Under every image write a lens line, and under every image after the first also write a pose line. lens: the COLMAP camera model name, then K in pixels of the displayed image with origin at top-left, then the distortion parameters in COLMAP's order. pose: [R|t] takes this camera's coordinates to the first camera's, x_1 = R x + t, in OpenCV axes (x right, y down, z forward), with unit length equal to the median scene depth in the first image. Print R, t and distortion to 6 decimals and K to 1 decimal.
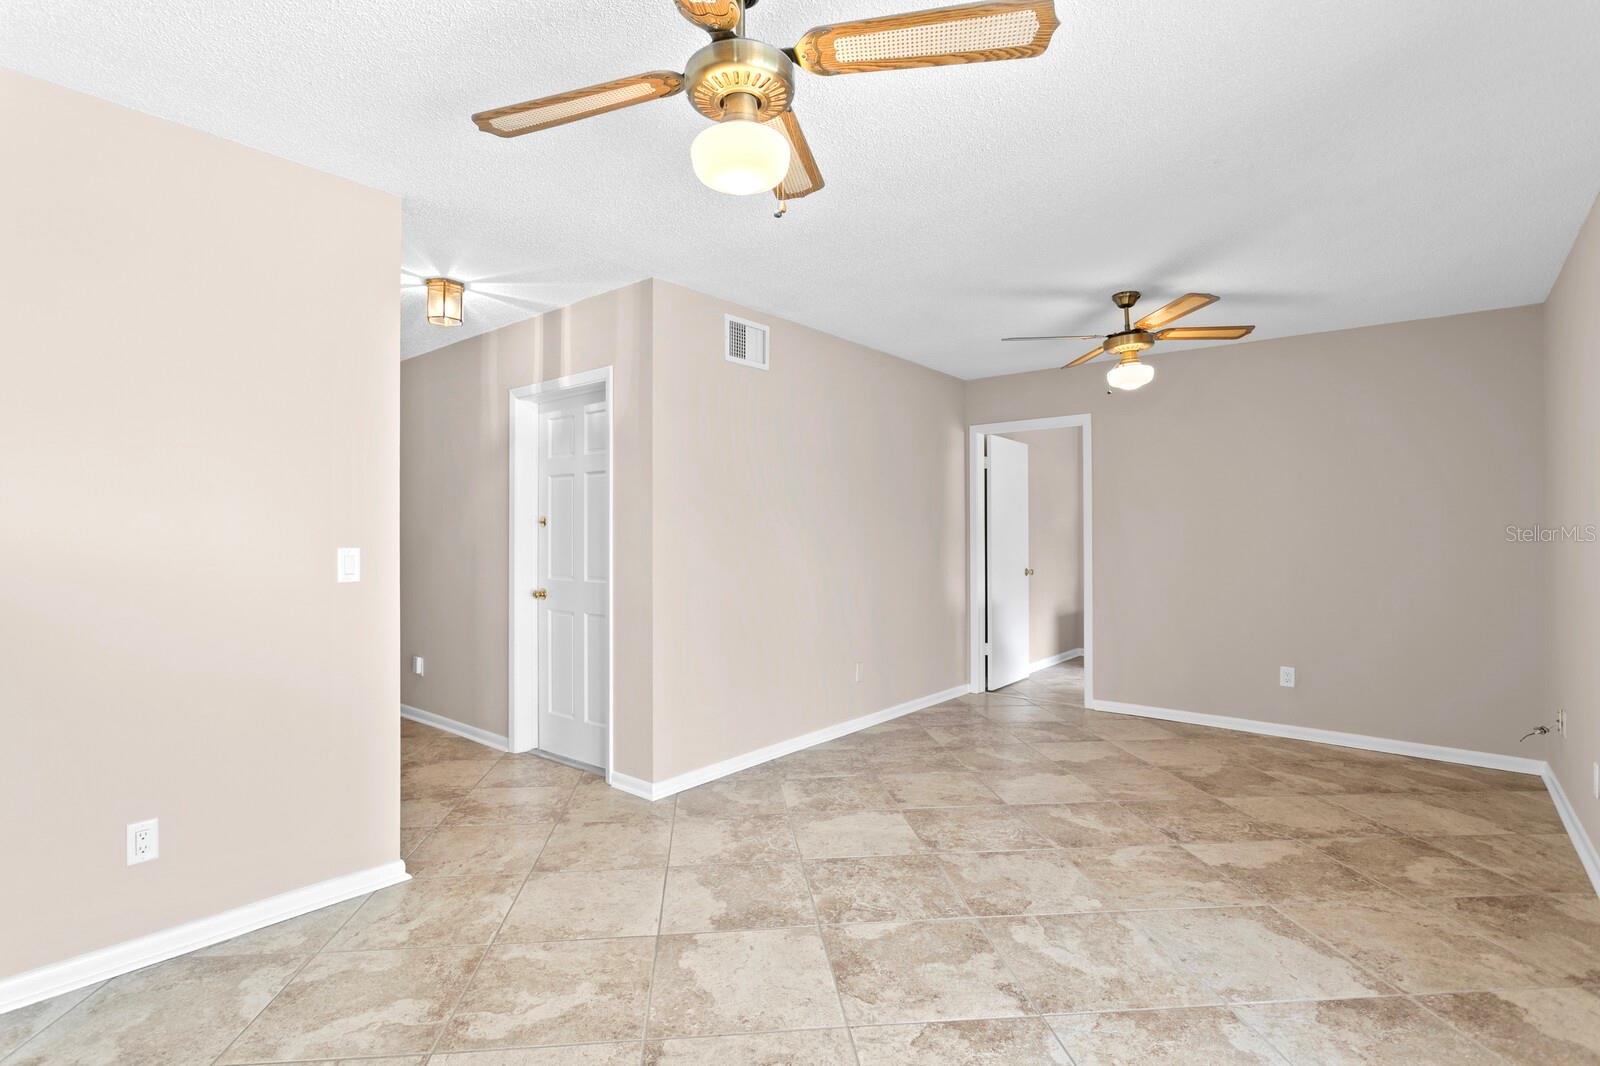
lens RADIAL K [[770.6, 0, 778.7], [0, 770.6, 533.1], [0, 0, 1]] dist [-0.018544, 0.010664]
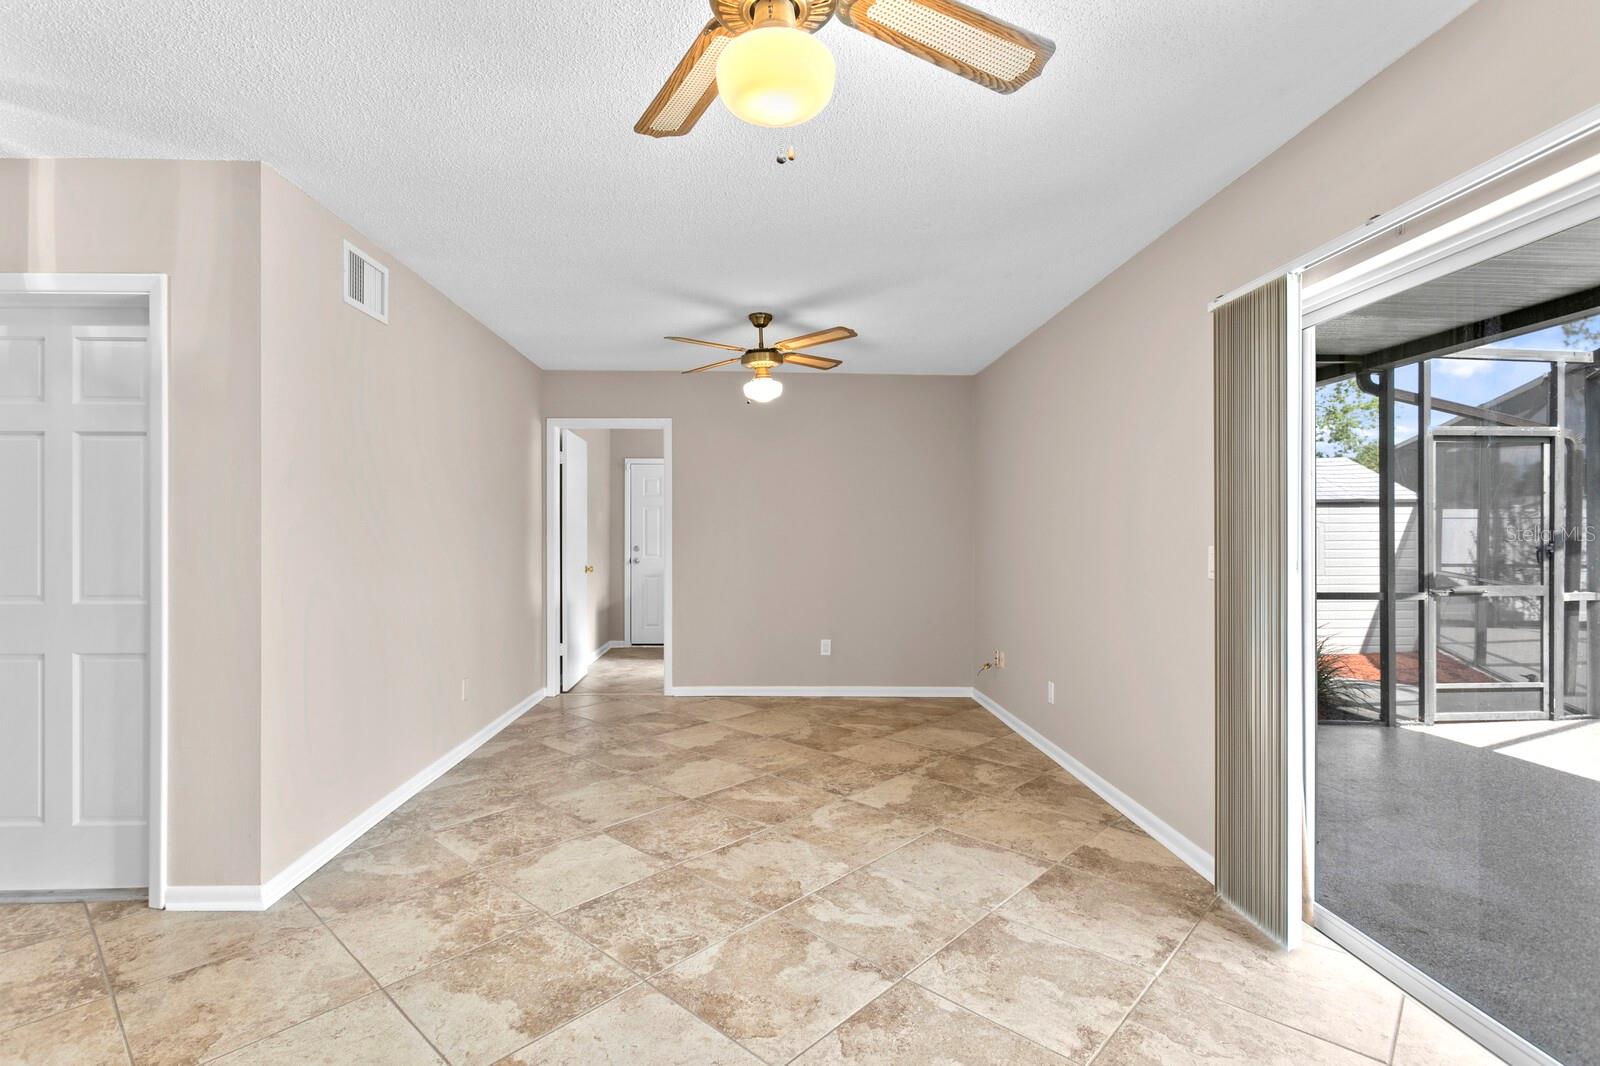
lens RADIAL K [[756.7, 0, 780.1], [0, 756.7, 532.1], [0, 0, 1]] dist [0.001826, -0.000090]
pose [[0.750170, 0.003193, 0.661237, -0.283507], [-0.003947, 0.999992, -0.000351, 0.002660], [-0.661233, -0.002346, 0.750177, 0.182247]]
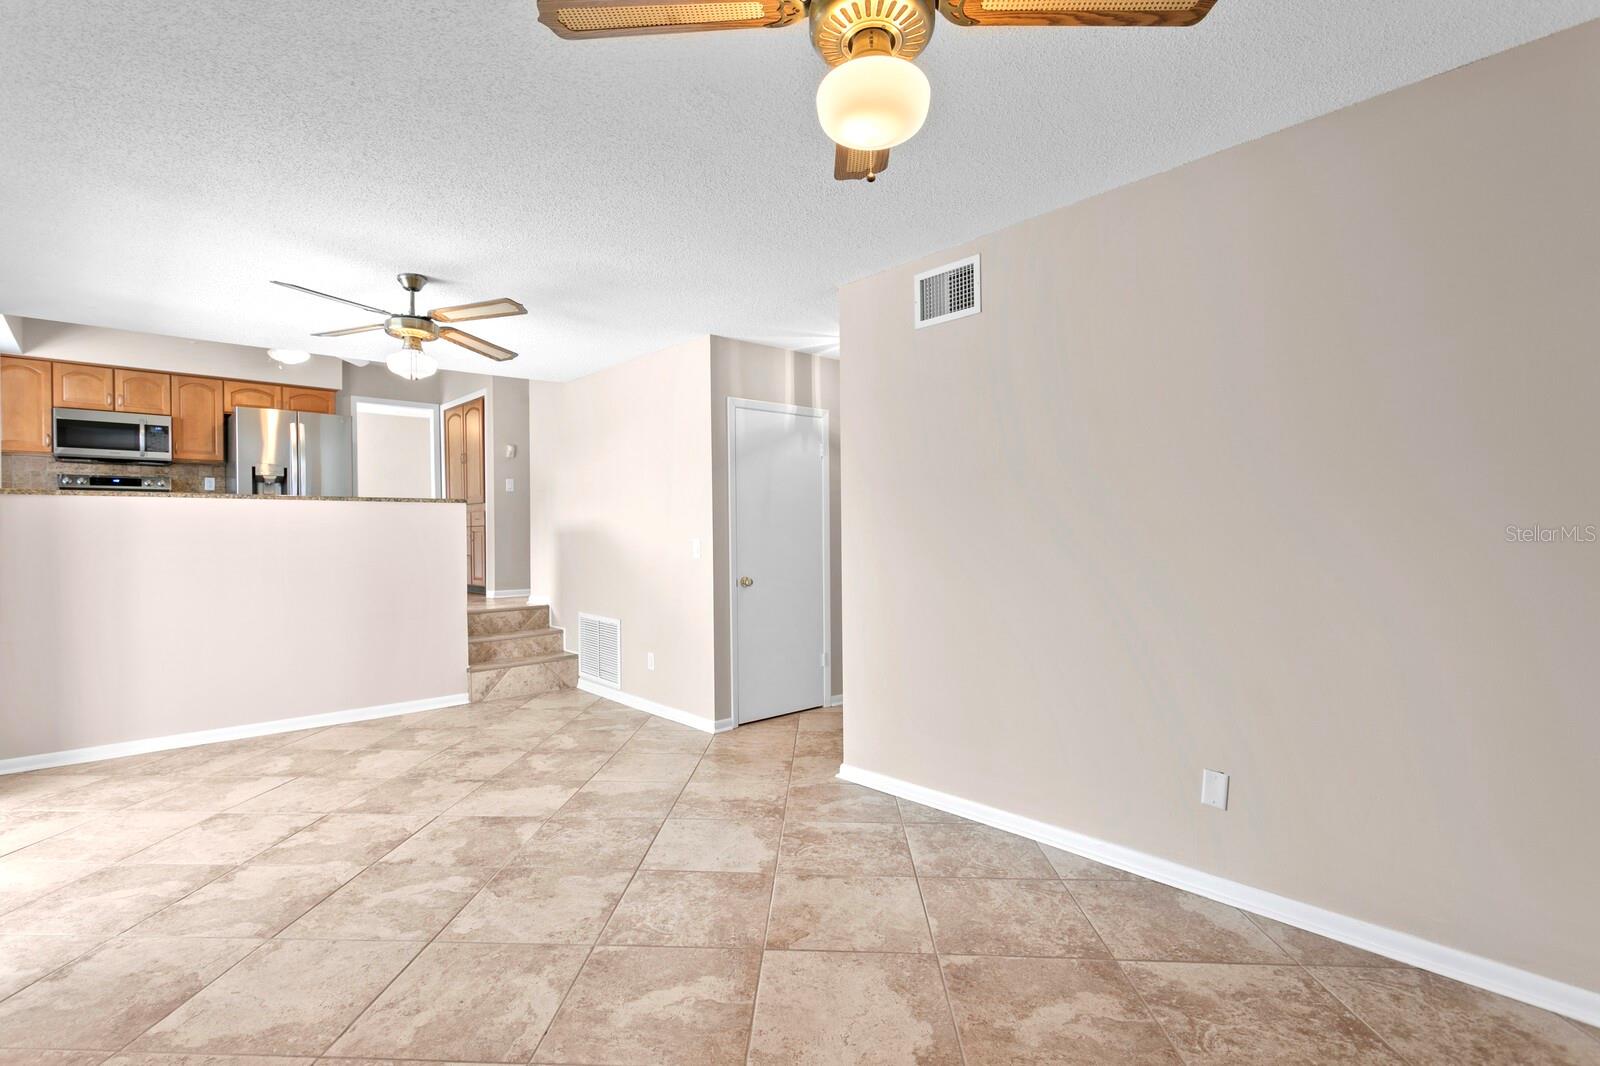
lens RADIAL K [[777.5, 0, 798.0], [0, 777.5, 532.8], [0, 0, 1]] dist [0.003391, 0.000791]
pose [[-0.142698, 0.004309, -0.989757, 0.972824], [0.014226, 0.999896, 0.002302, 0.002247], [0.989664, -0.013752, -0.142744, 1.165288]]
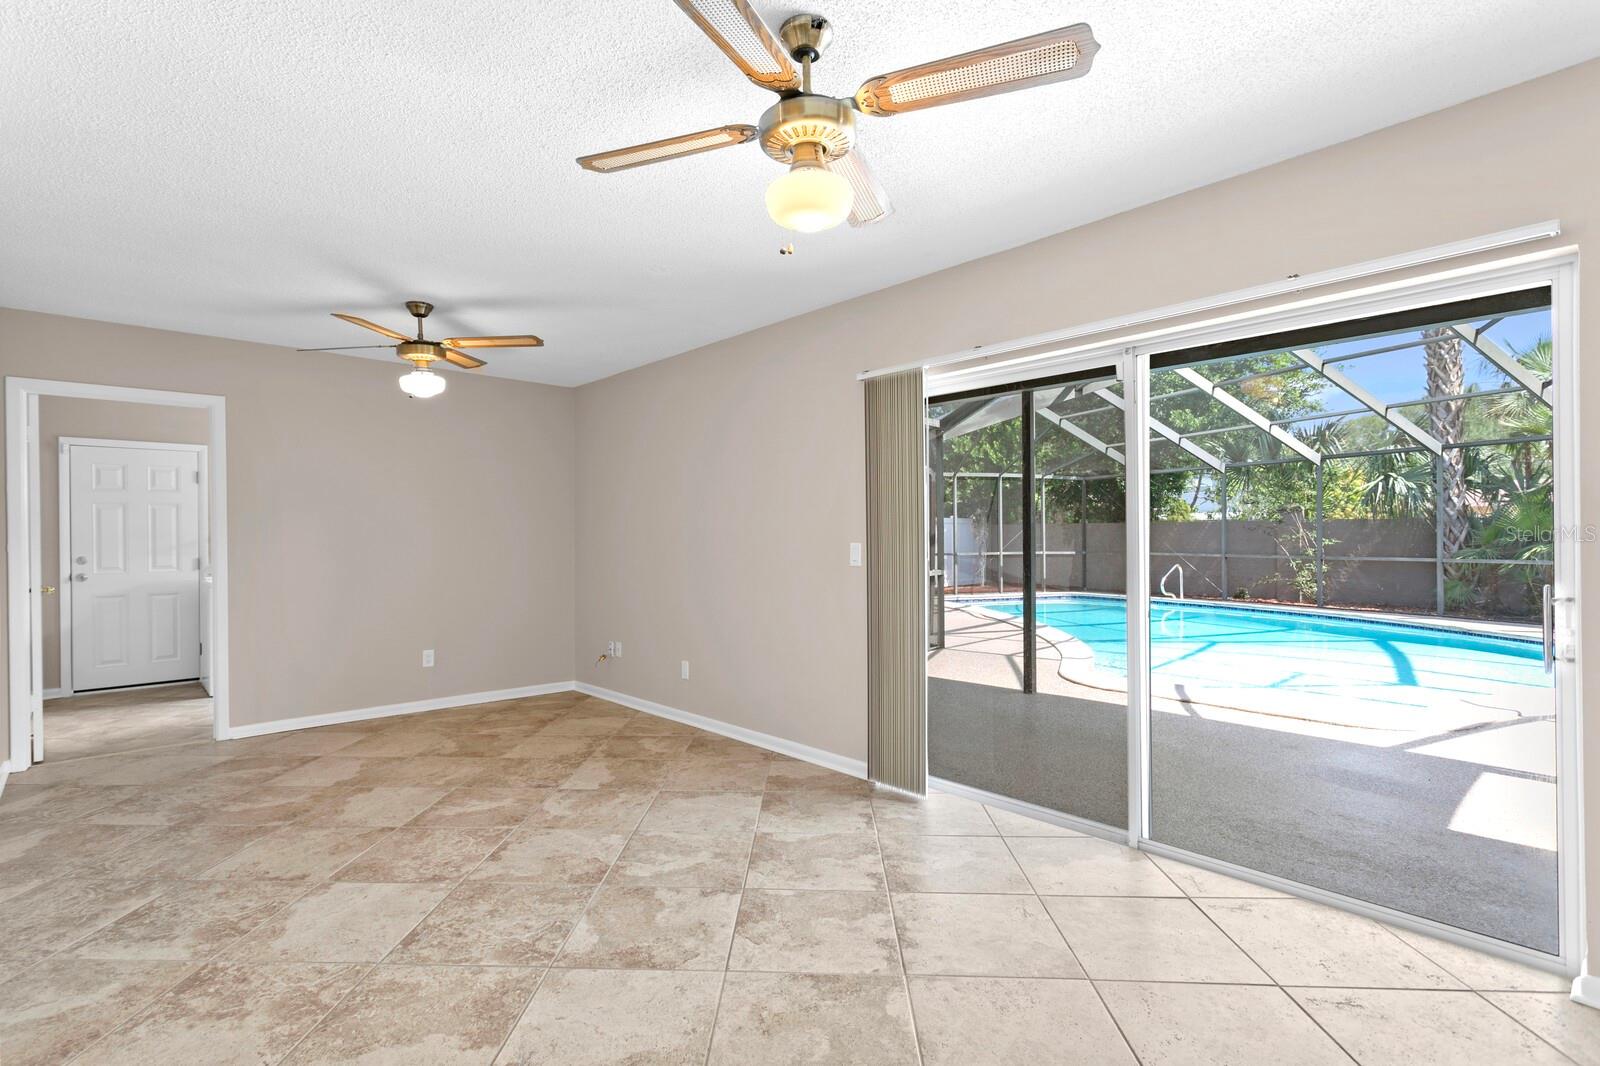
lens RADIAL K [[754.2, 0, 781.9], [0, 754.2, 538.5], [0, 0, 1]] dist [-0.000440, 0.000251]
pose [[0.141585, -0.005012, 0.989913, -0.556421], [0.003766, 0.999983, 0.004524, 0.002385], [-0.989919, 0.003087, 0.141602, 0.426162]]
